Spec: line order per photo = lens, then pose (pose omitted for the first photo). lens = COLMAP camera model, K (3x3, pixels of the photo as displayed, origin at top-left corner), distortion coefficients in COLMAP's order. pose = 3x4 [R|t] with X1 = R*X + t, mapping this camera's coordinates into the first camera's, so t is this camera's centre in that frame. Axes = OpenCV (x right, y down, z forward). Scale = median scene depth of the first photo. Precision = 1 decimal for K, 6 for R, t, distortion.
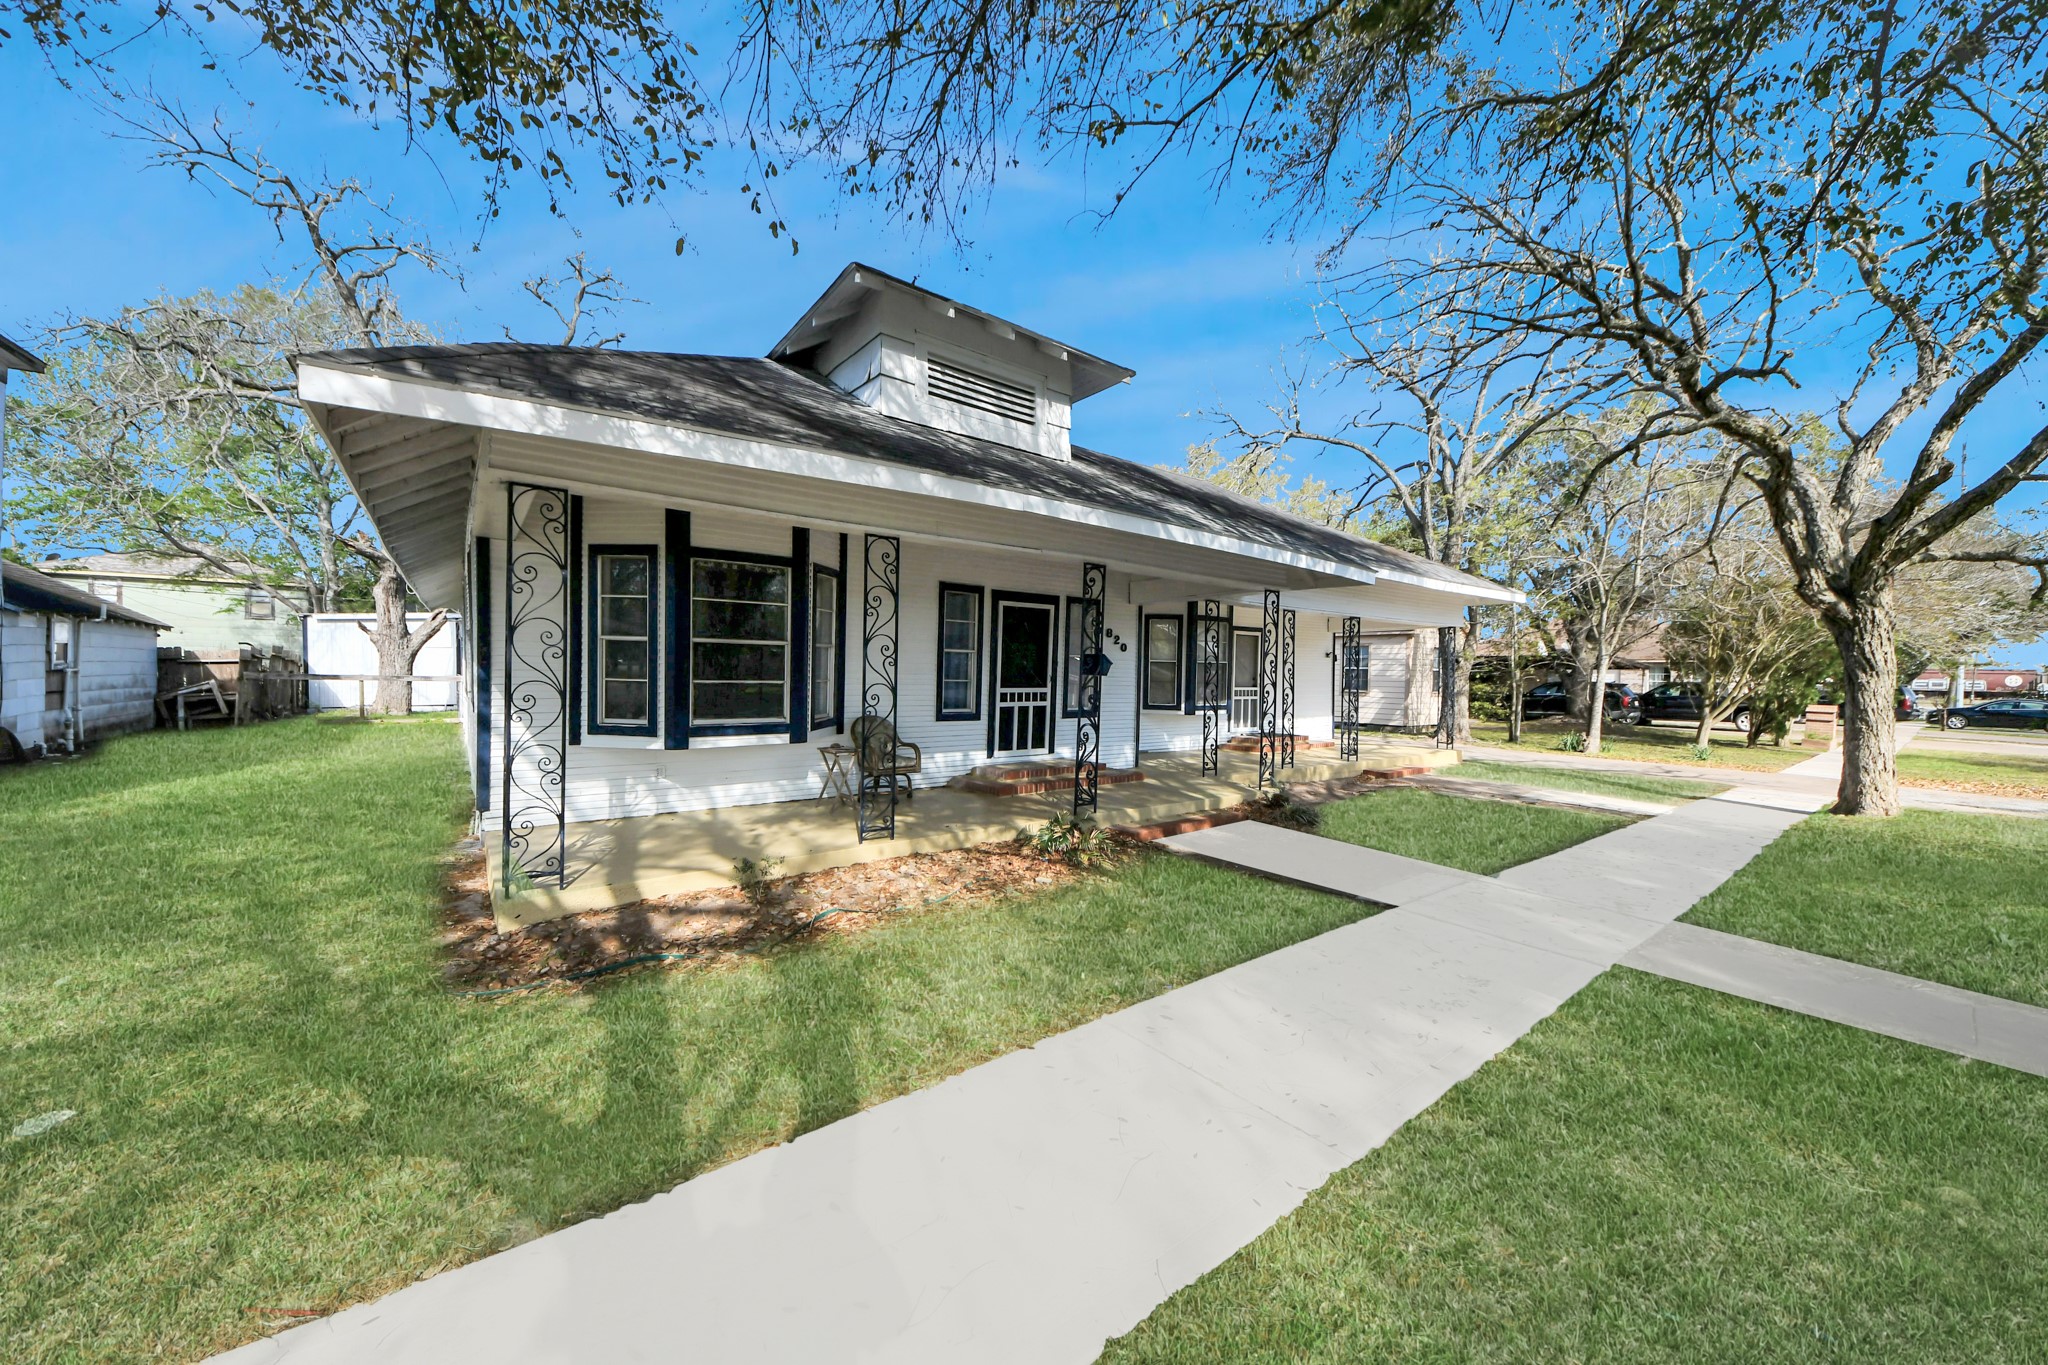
lens RADIAL K [[758.1, 0, 1023.3], [0, 758.1, 667.0], [0, 0, 1]] dist [-0.003635, -0.000436]
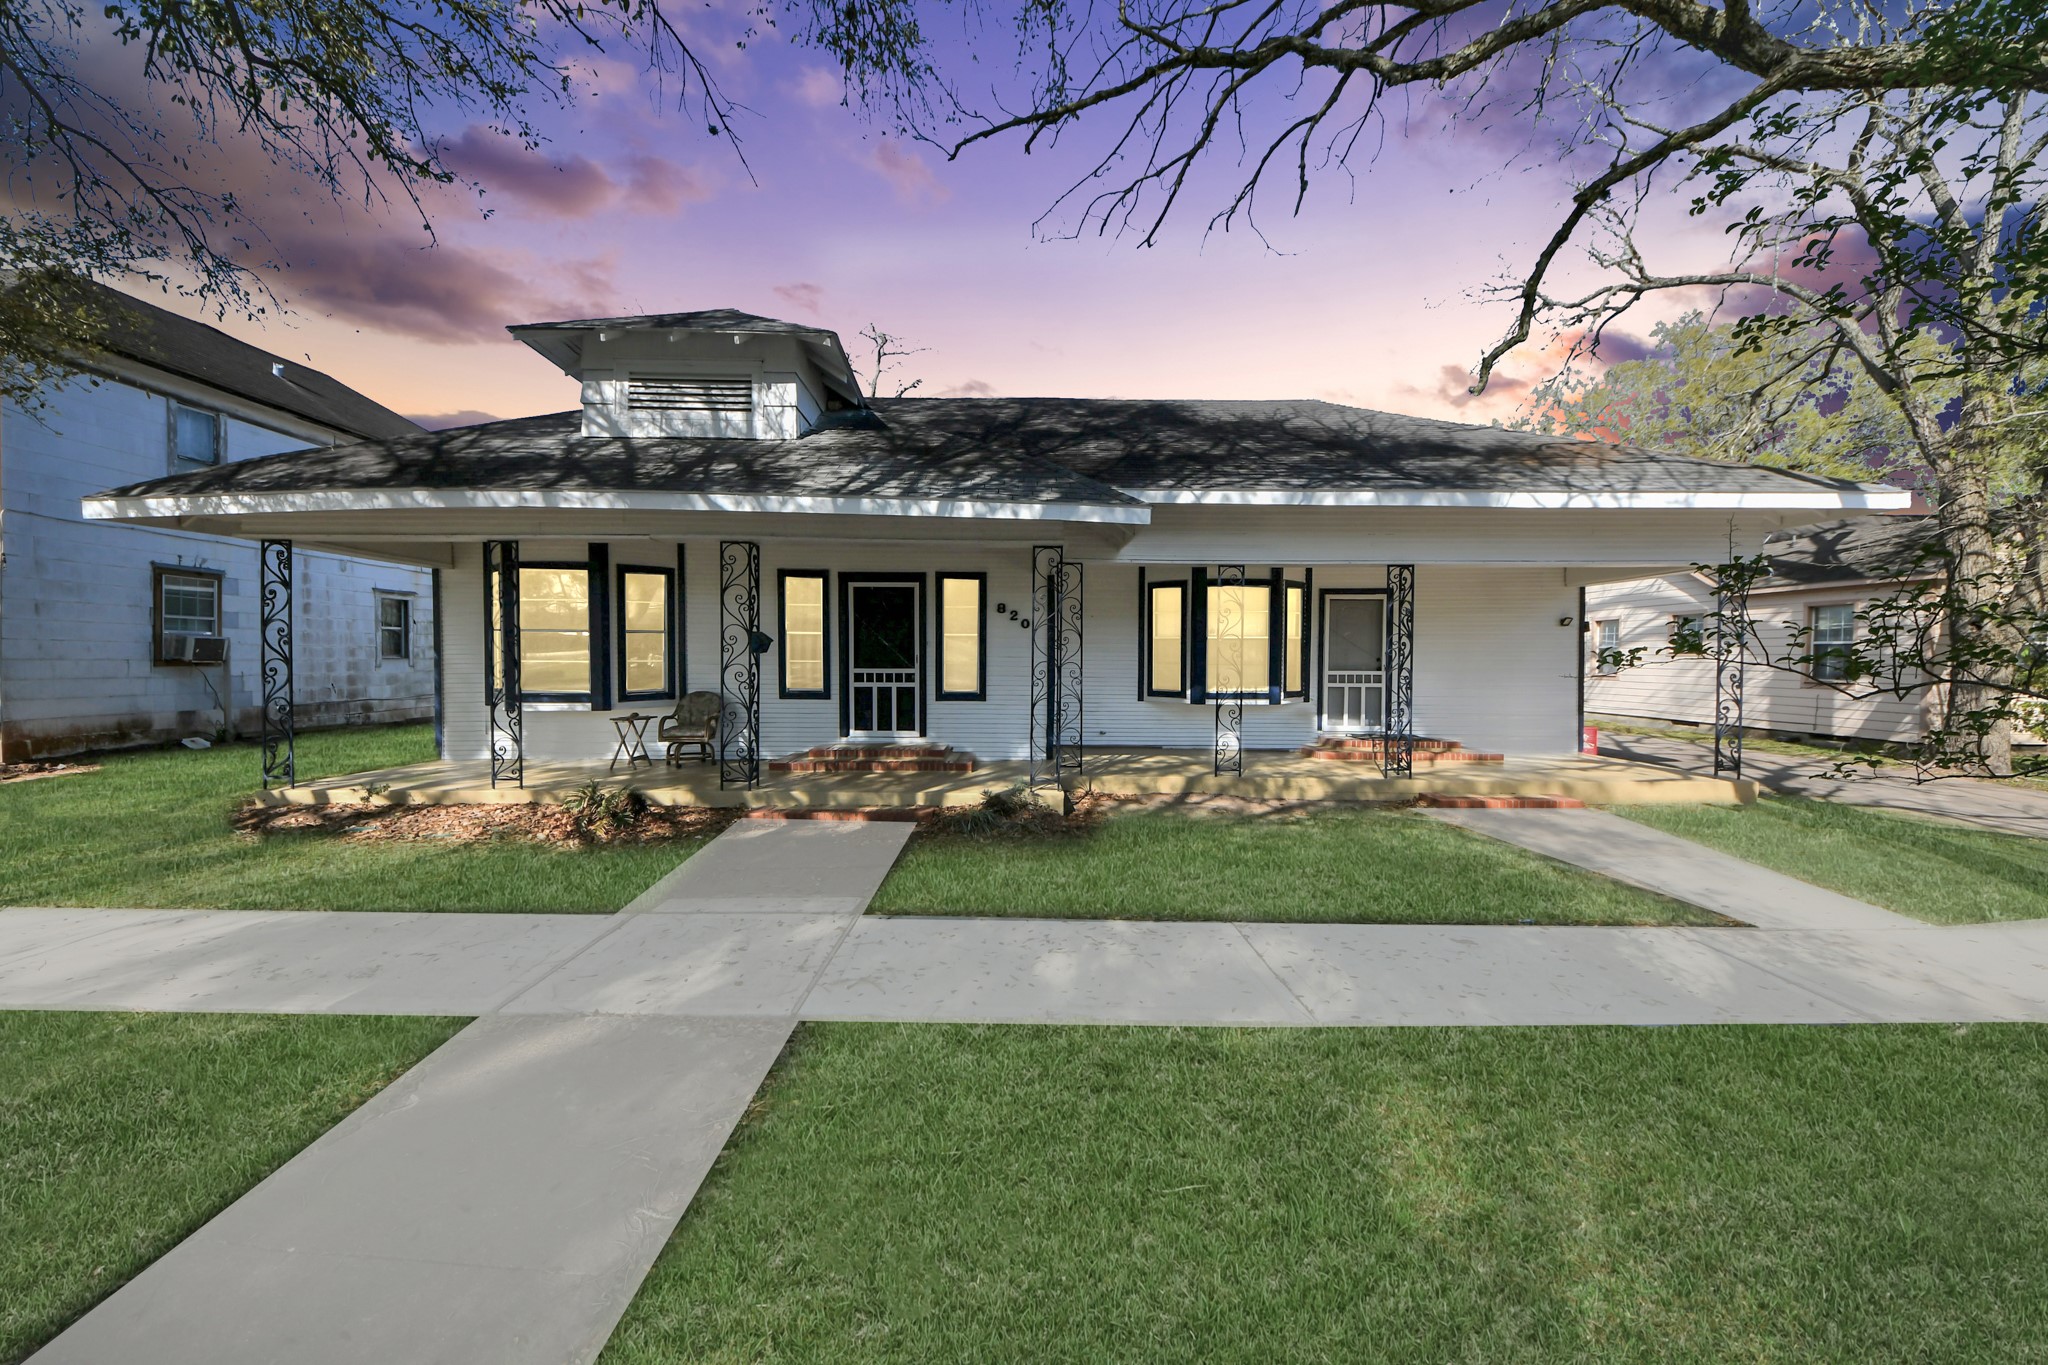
lens RADIAL K [[758.1, 0, 1006.9], [0, 758.1, 684.4], [0, 0, 1]] dist [-0.003635, -0.000436]
pose [[0.779655, 0.008872, -0.626147, 0.761442], [0.013090, 0.999450, 0.030460, 0.020541], [0.626073, -0.031944, 0.779110, 0.331396]]
